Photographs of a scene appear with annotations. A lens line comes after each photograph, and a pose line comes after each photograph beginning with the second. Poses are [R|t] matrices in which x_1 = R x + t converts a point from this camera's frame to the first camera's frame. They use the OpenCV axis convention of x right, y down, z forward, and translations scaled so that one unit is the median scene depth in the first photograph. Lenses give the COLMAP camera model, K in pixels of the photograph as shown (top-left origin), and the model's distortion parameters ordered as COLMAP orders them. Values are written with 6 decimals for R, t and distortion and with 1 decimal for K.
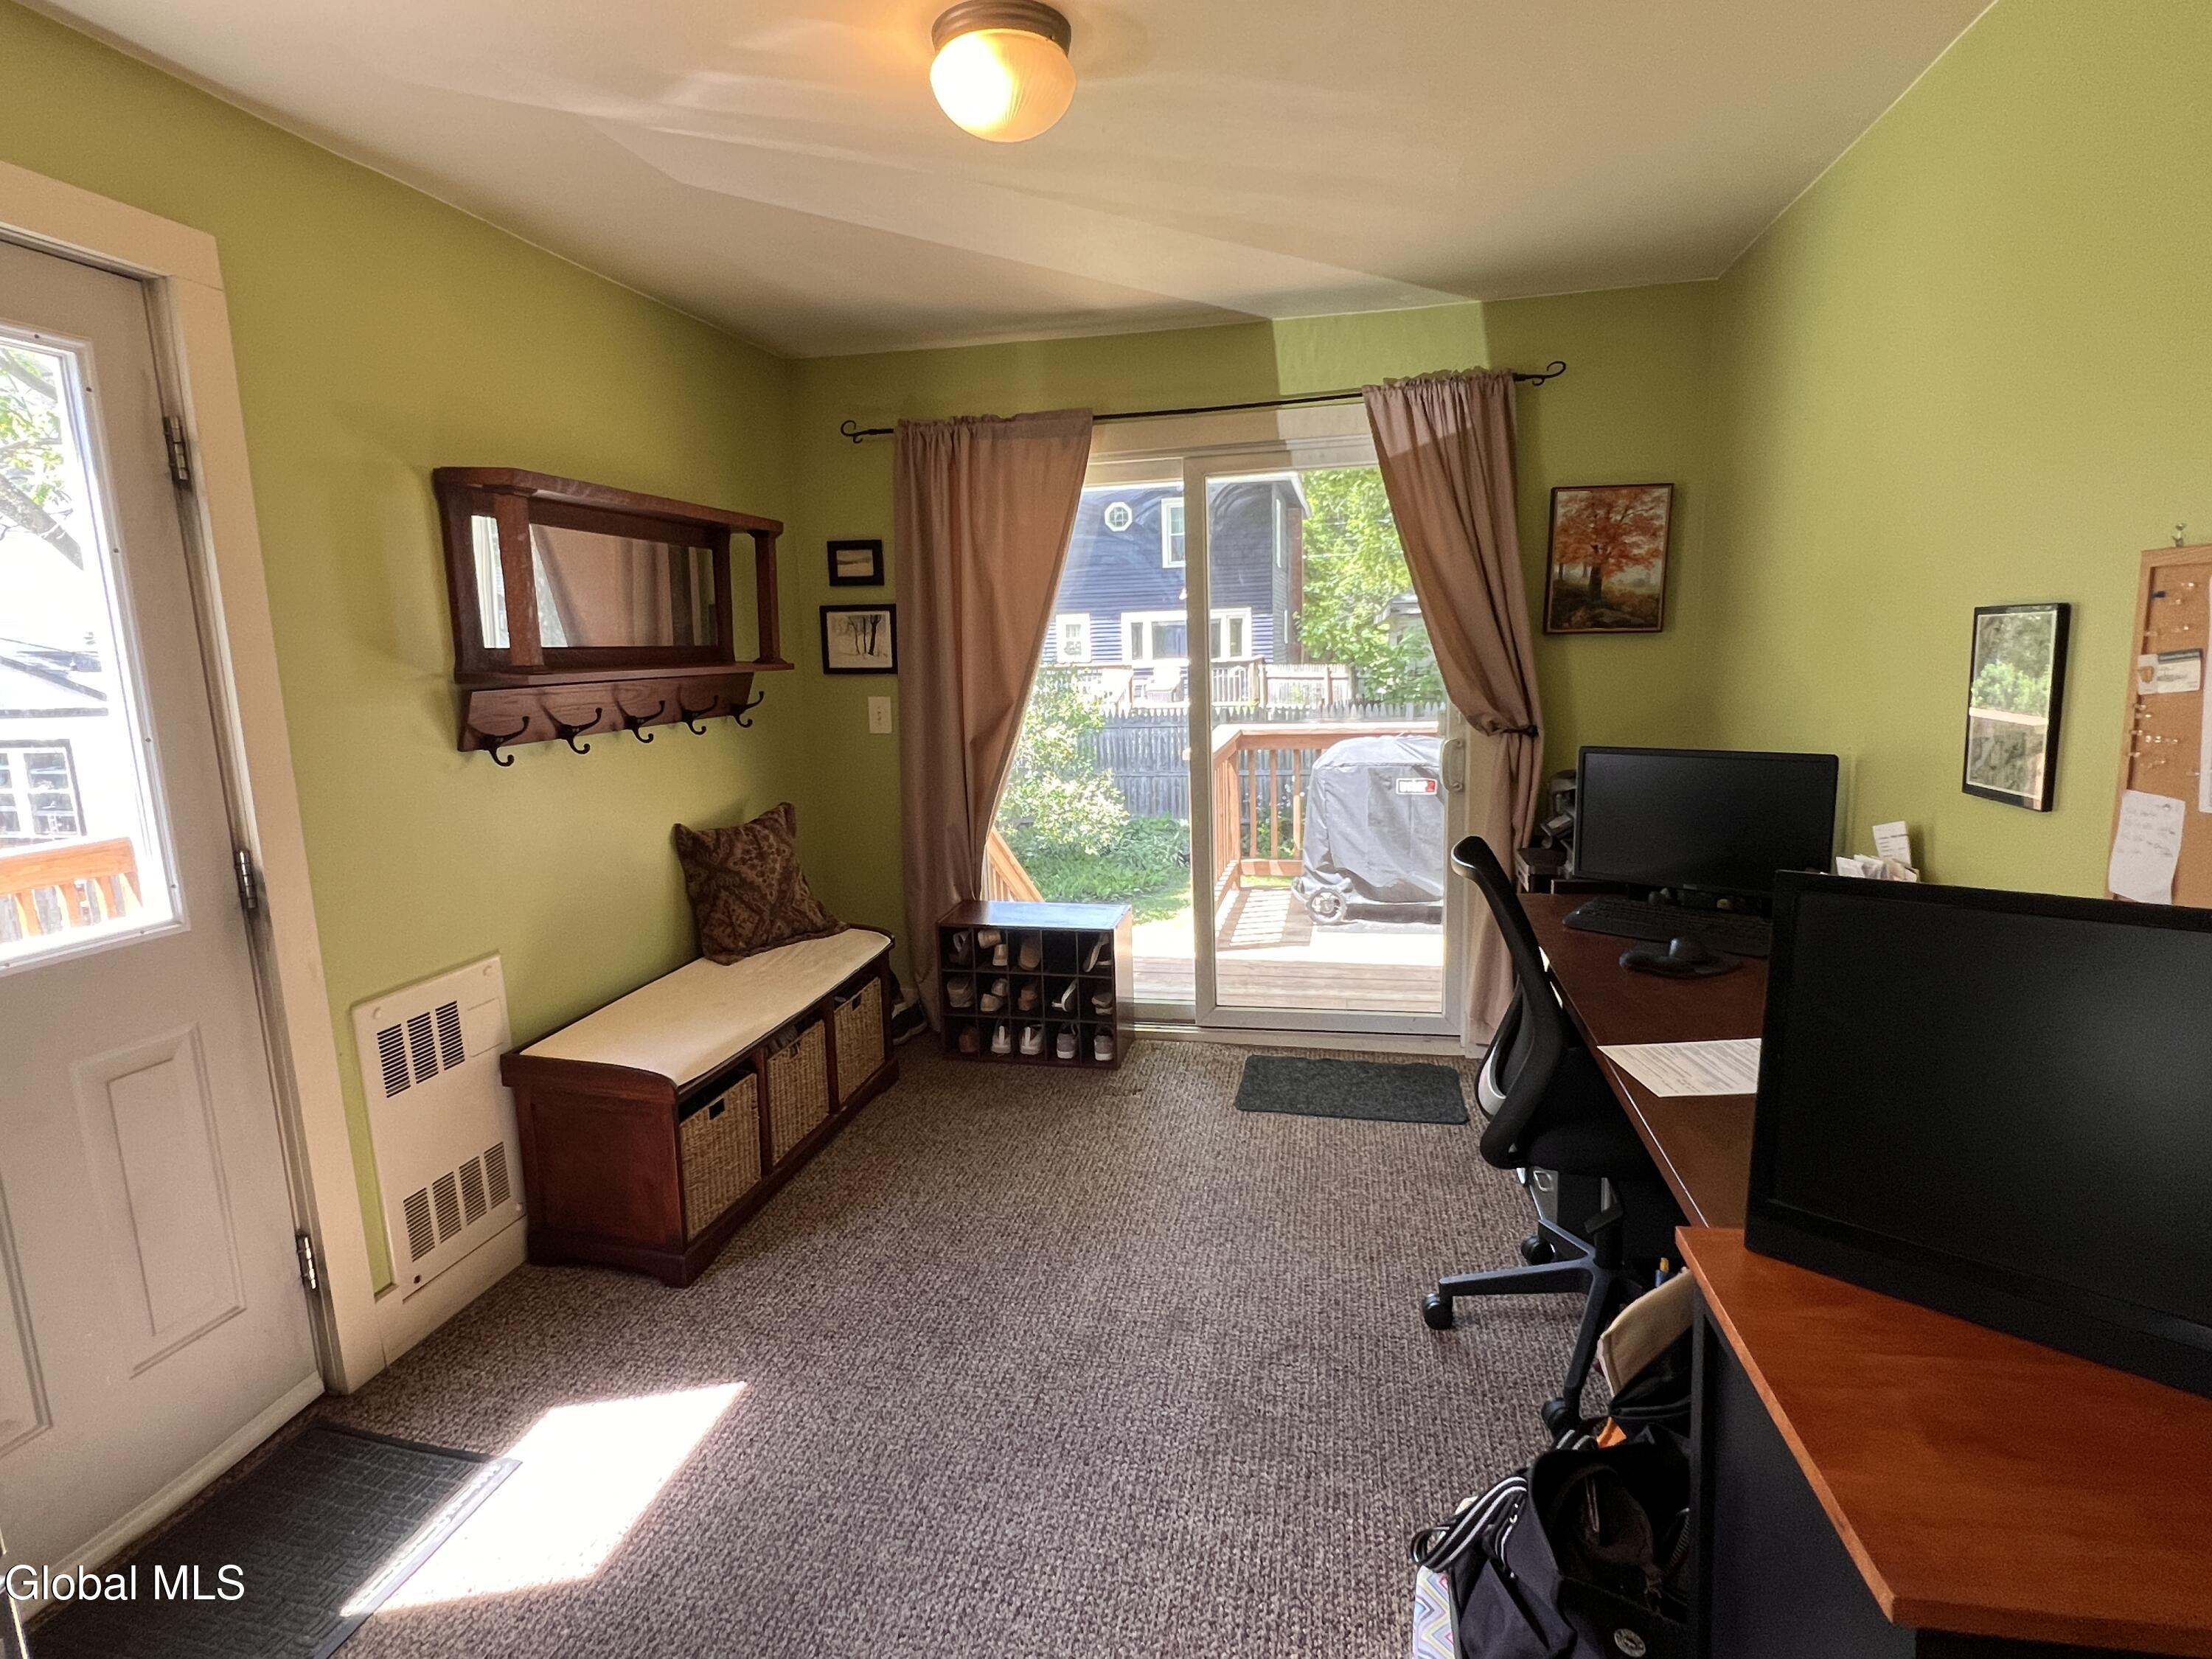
lens RADIAL K [[1138.9, 0, 1096.2], [0, 1138.9, 833.5], [0, 0, 1]] dist [-0.000548, 0.000893]
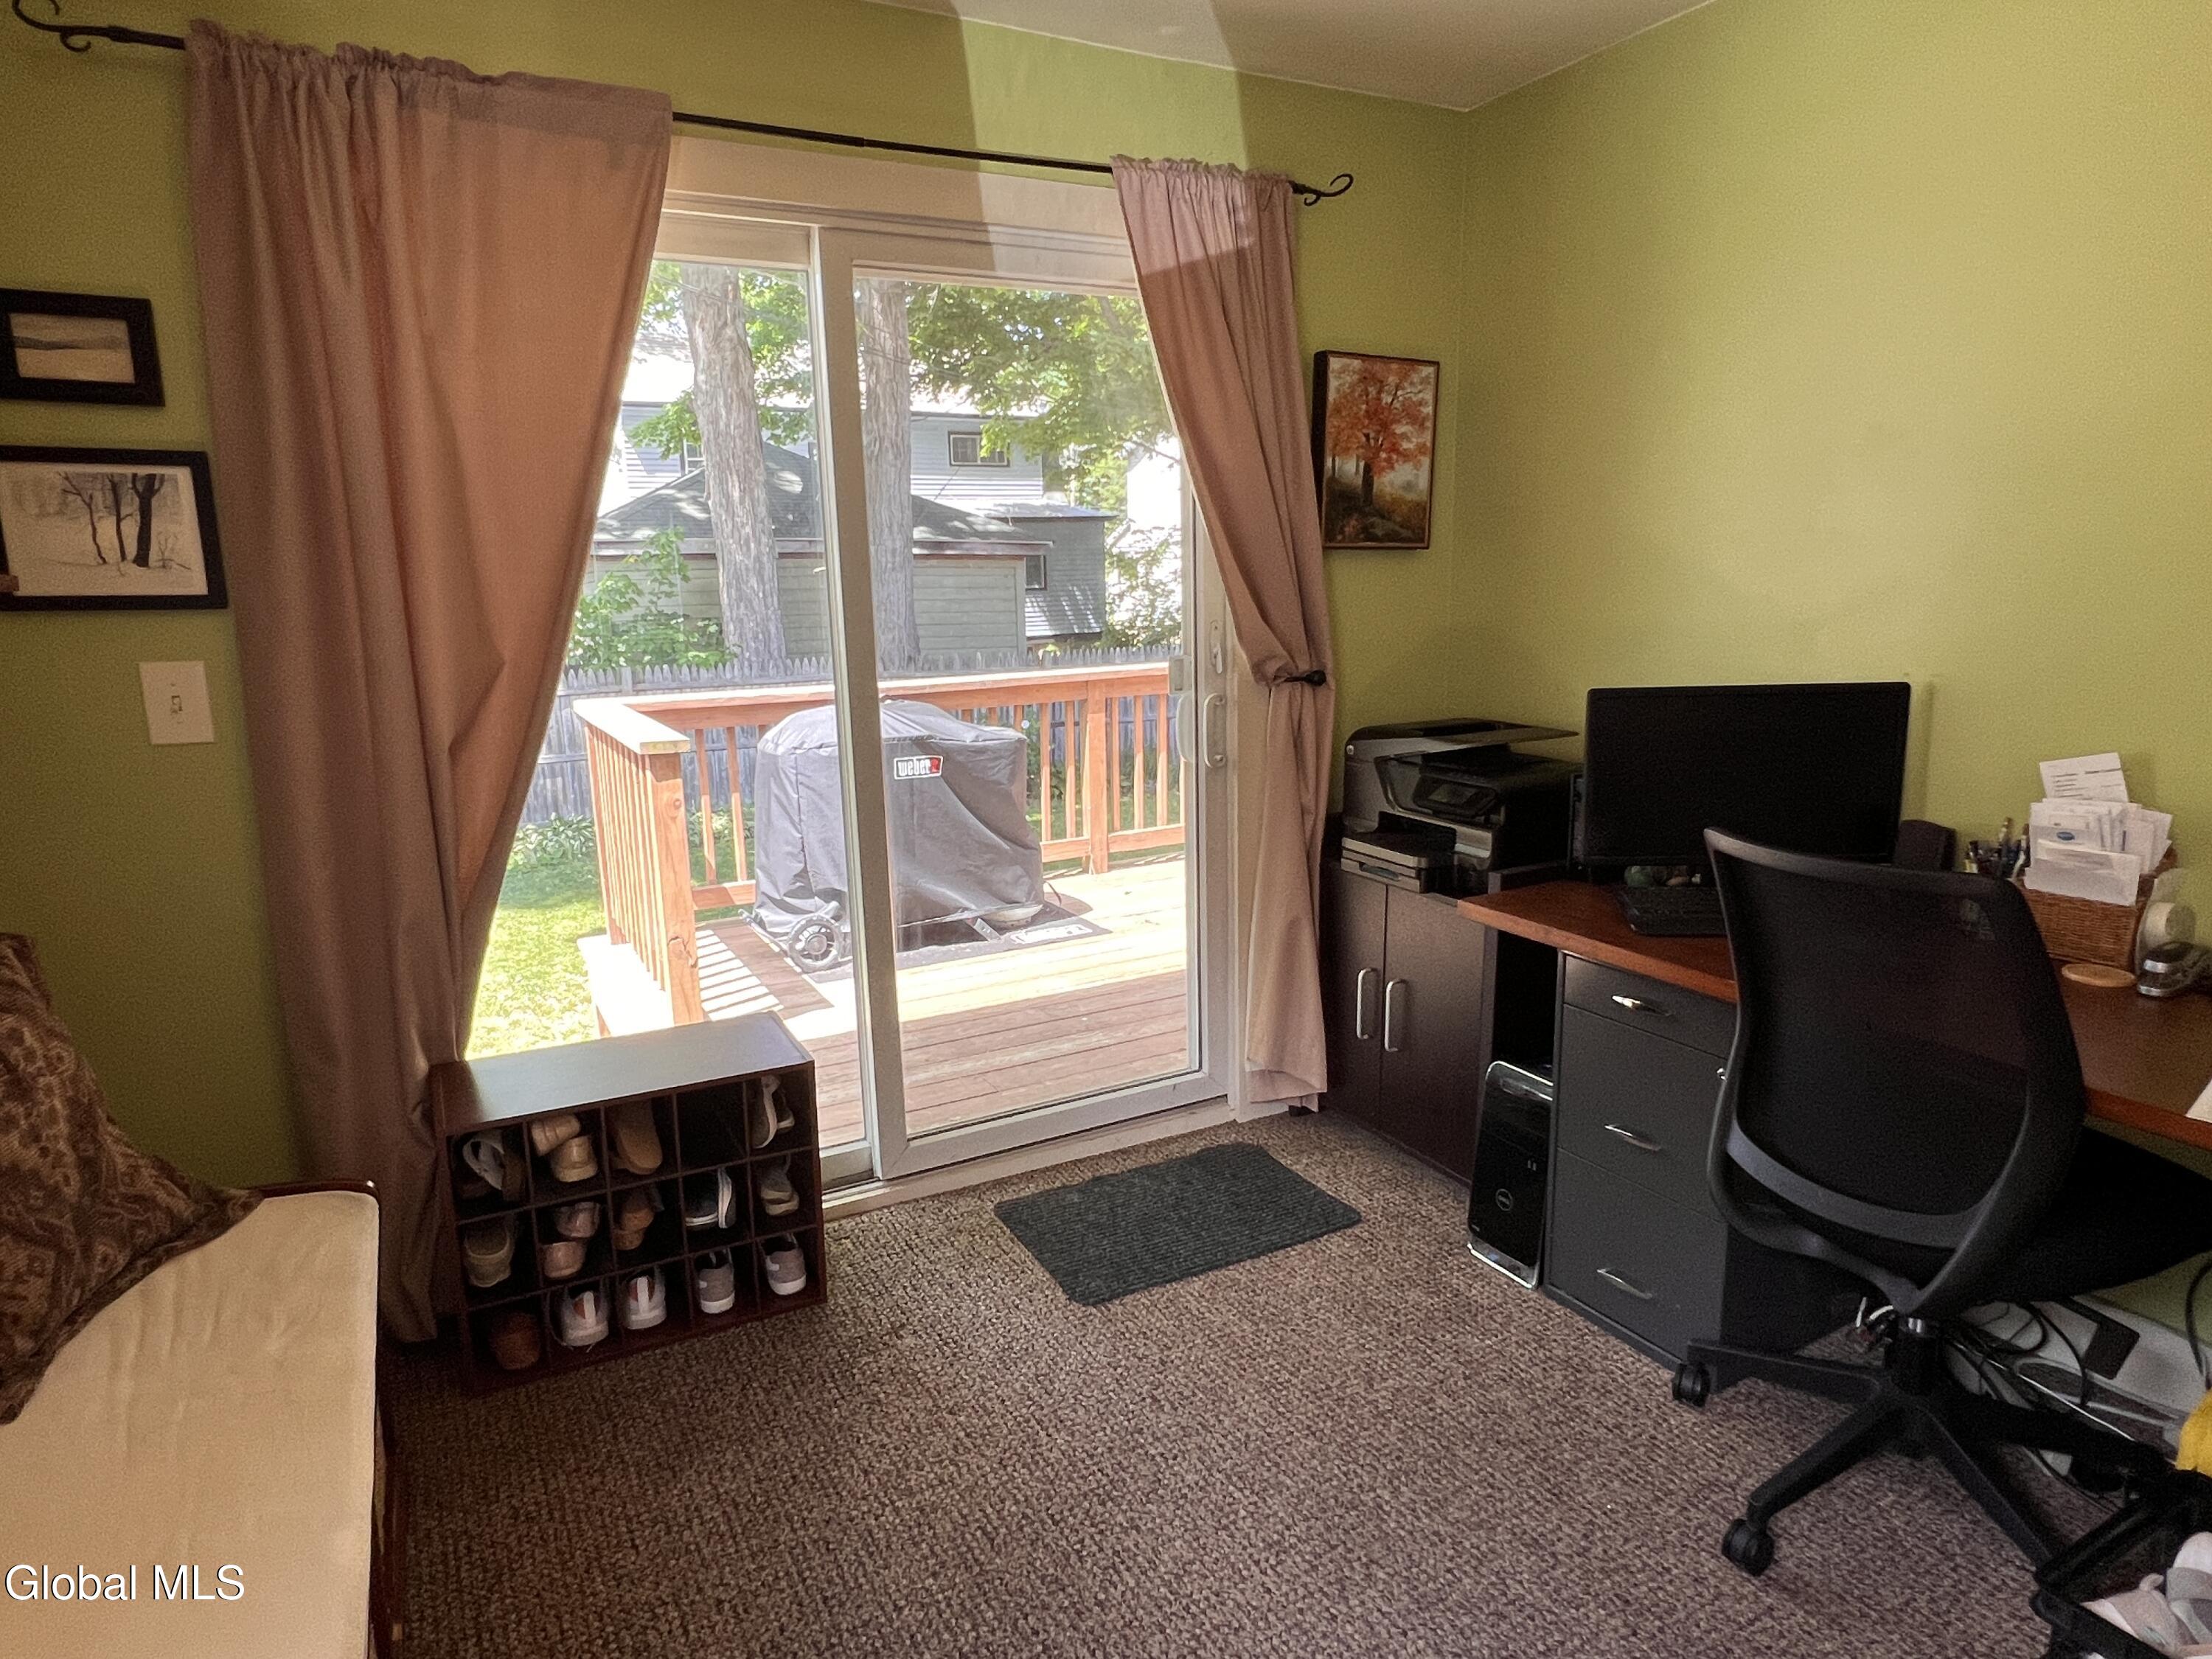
lens RADIAL K [[1292.5, 0, 1112.2], [0, 1292.5, 838.6], [0, 0, 1]] dist [0.002587, -0.005062]
pose [[0.760846, -0.116787, 0.638337, -0.282917], [0.105548, 0.992845, 0.055841, -0.047549], [-0.640291, 0.024889, 0.767729, 0.443187]]
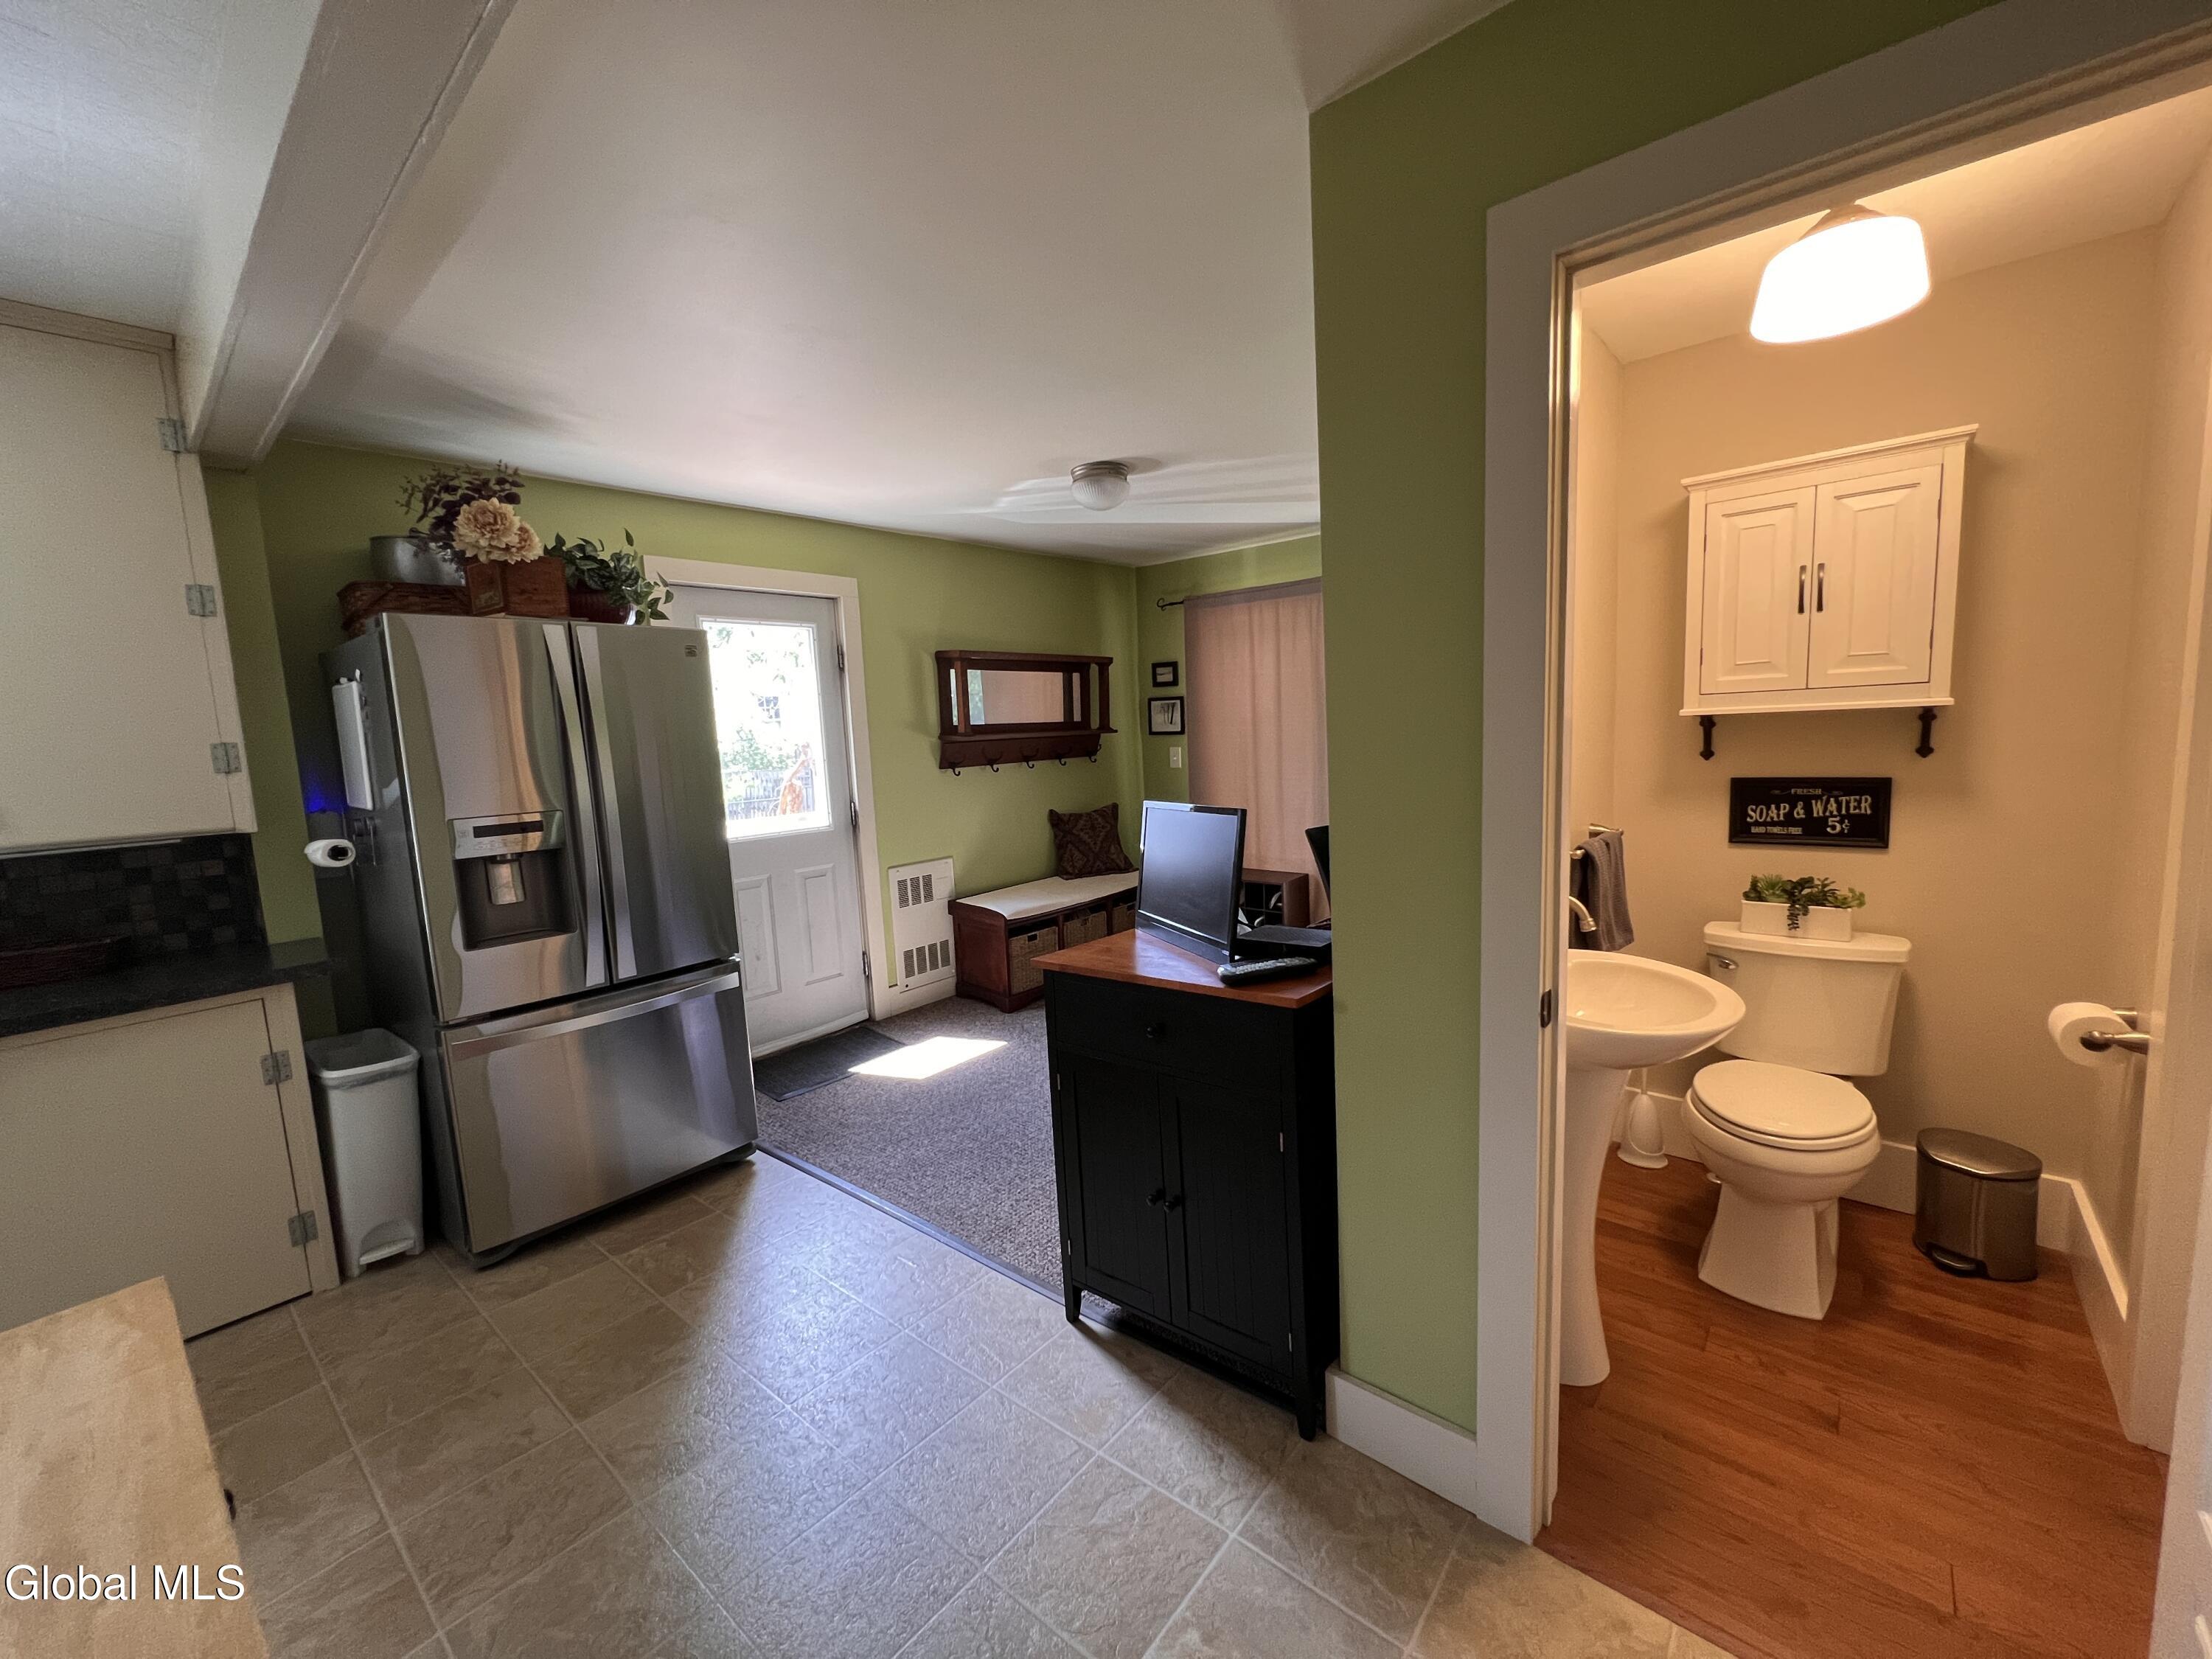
lens RADIAL K [[888.0, 0, 1118.4], [0, 888.0, 826.0], [0, 0, 1]] dist [0.003121, -0.000112]
pose [[0.875197, 0.045196, -0.481650, 0.485440], [-0.061812, 0.997913, -0.018679, 0.042661], [0.479801, 0.046120, 0.876165, -0.318140]]
